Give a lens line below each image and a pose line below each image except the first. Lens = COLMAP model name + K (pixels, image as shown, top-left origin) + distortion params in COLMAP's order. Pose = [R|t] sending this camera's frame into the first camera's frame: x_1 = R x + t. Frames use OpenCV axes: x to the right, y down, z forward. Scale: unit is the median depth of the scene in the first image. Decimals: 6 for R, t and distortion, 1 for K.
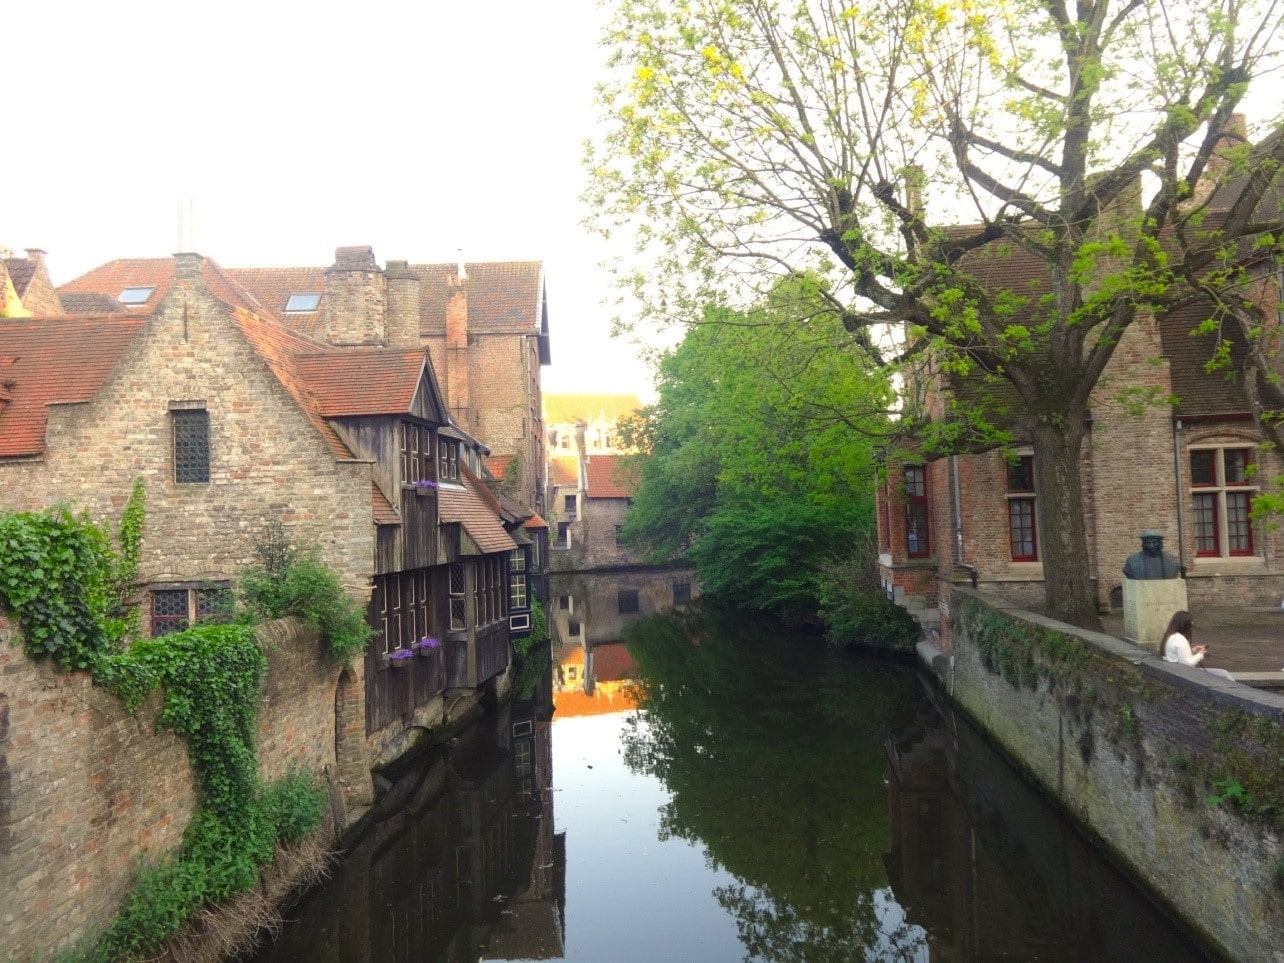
lens RADIAL K [[961.6, 0, 638.6], [0, 961.6, 478.0], [0, 0, 1]] dist [0.003765, -0.003599]
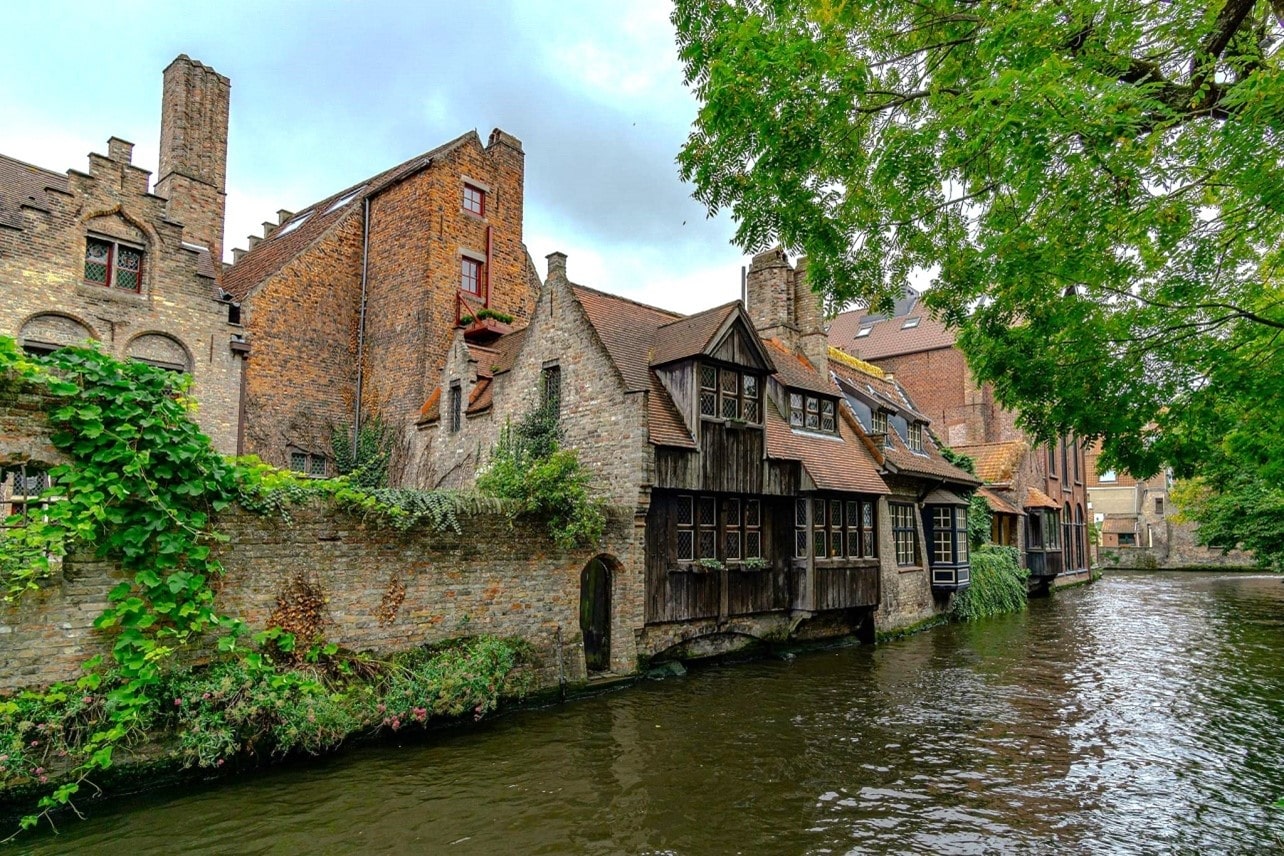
lens RADIAL K [[728.4, 0, 669.9], [0, 728.4, 473.6], [0, 0, 1]] dist [0.004570, 0.000980]
pose [[0.739842, -0.024898, -0.672320, 0.348497], [-0.001514, 0.999251, -0.038672, 0.120552], [0.672779, 0.029629, 0.739250, 0.352308]]
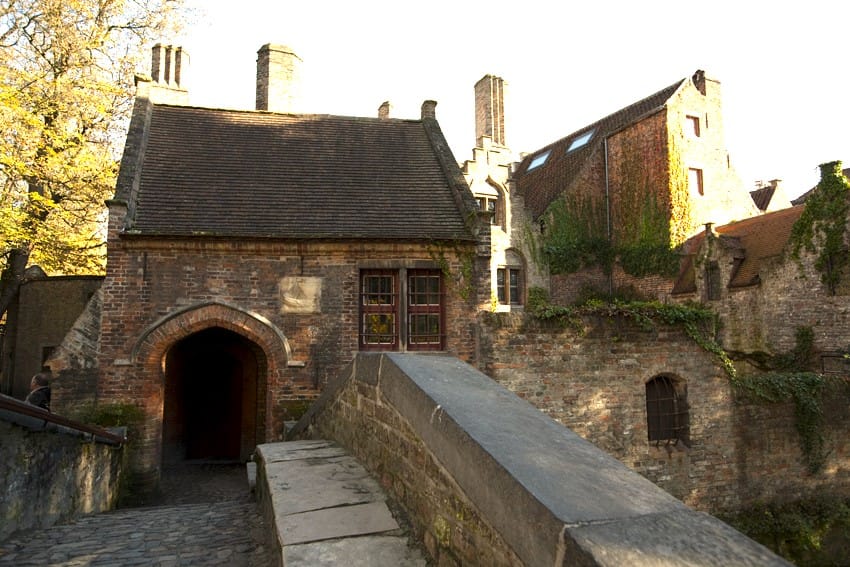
lens RADIAL K [[522.8, 0, 420.8], [0, 522.8, 280.4], [0, 0, 1]] dist [-0.009024, 0.000002]
pose [[0.337200, -0.075520, -0.938399, 0.157072], [0.028466, 0.997139, -0.070019, 0.023837], [0.941003, -0.003102, 0.338385, -0.021424]]
